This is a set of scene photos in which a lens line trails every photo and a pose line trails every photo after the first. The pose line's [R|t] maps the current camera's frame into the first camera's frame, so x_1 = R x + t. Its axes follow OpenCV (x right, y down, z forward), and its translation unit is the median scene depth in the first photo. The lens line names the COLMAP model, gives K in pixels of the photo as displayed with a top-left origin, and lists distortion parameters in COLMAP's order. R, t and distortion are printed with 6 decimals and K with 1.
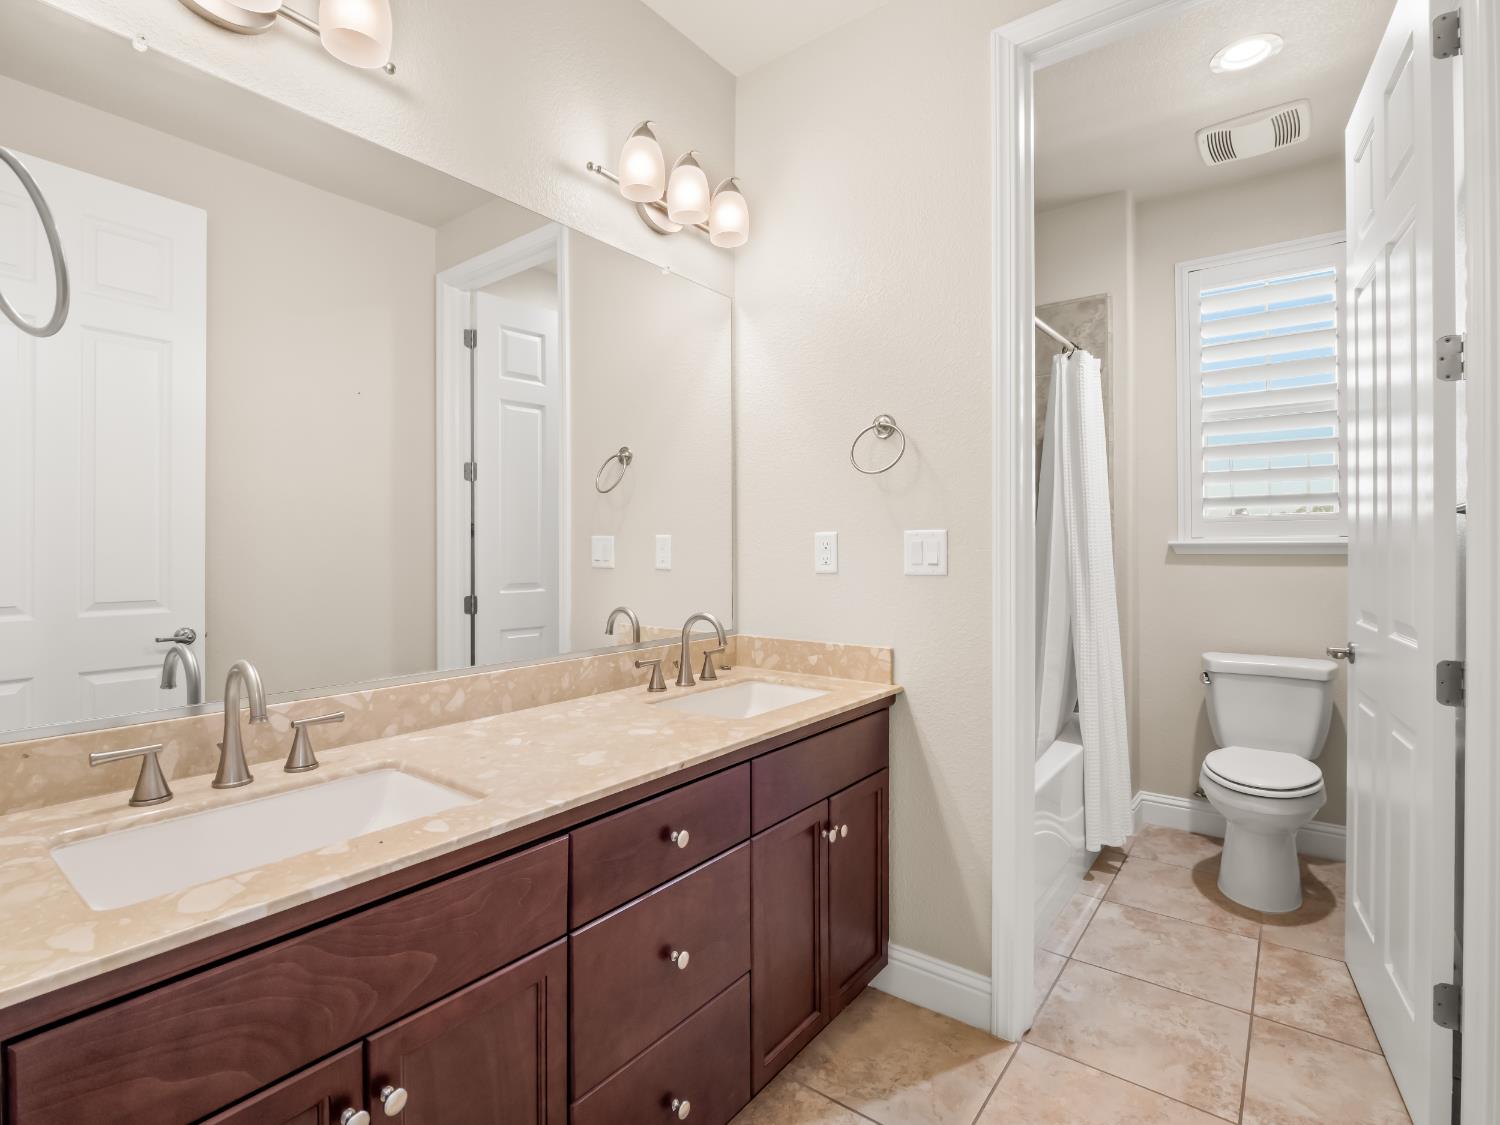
lens RADIAL K [[759.1, 0, 750.0], [0, 759.1, 562.5], [0, 0, 1]] dist [-0.000470, -0.009997]
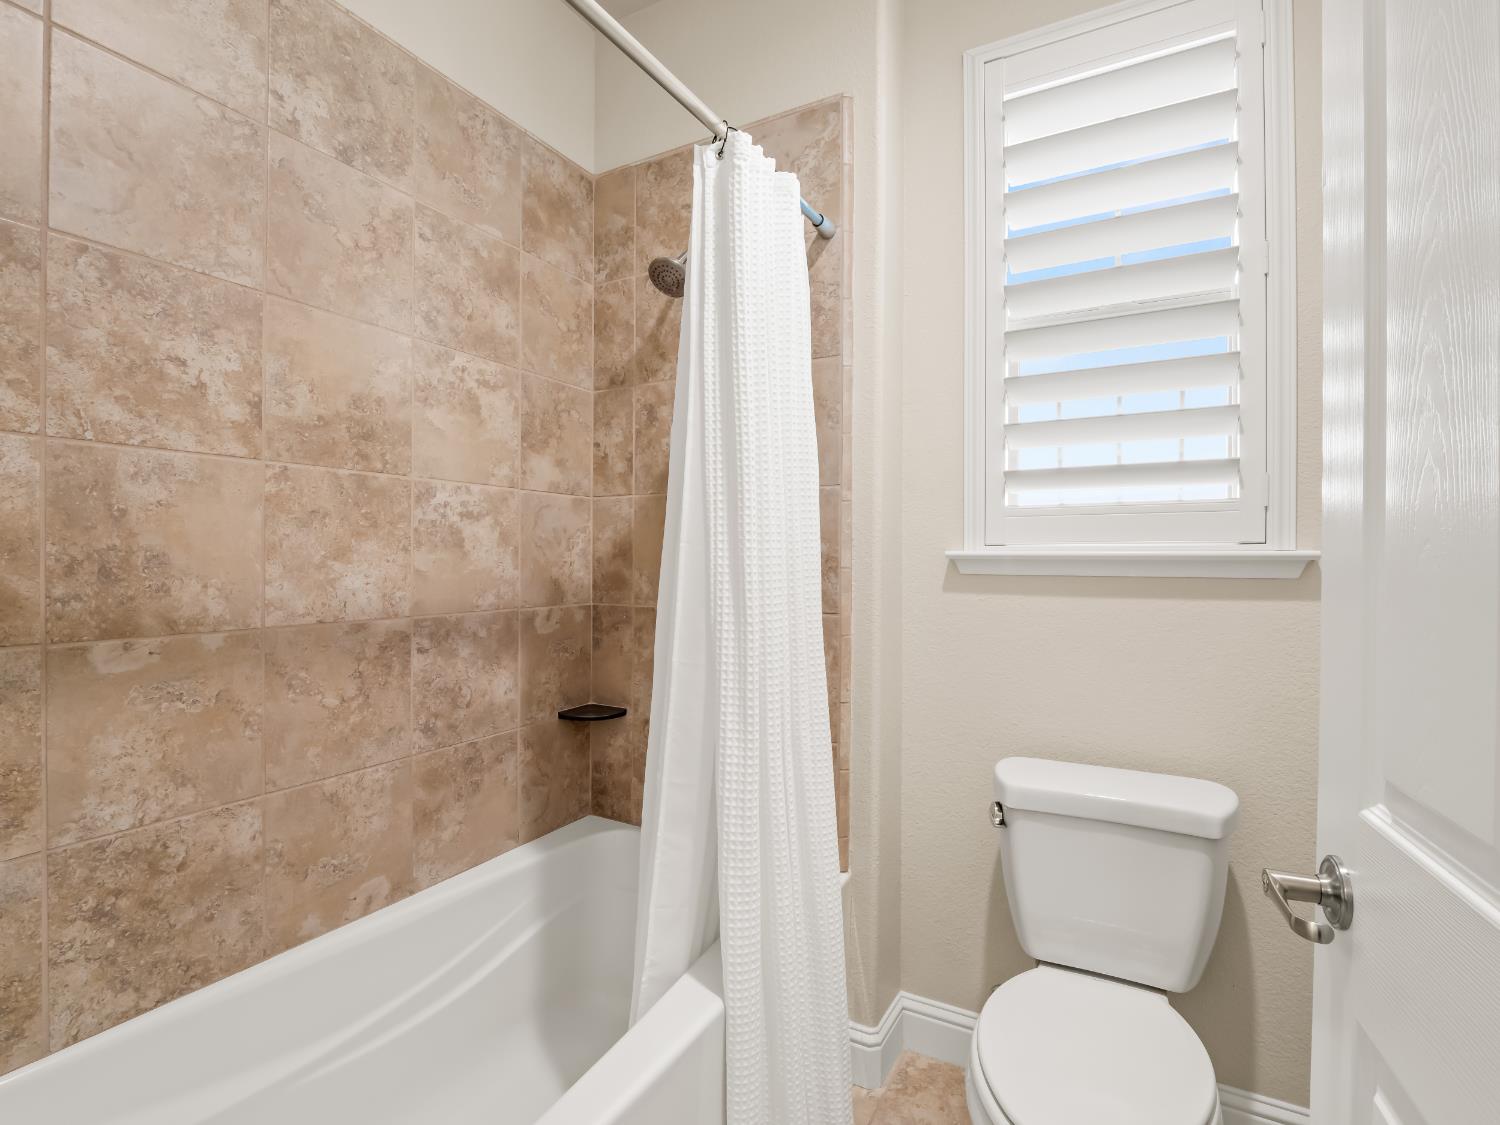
lens RADIAL K [[759.1, 0, 750.0], [0, 759.1, 562.5], [0, 0, 1]] dist [-0.000470, -0.009997]
pose [[0.989120, 0.016659, 0.146164, 0.350515], [-0.014825, 0.999797, -0.013626, -0.010141], [-0.146361, 0.011310, 0.989167, 0.503980]]
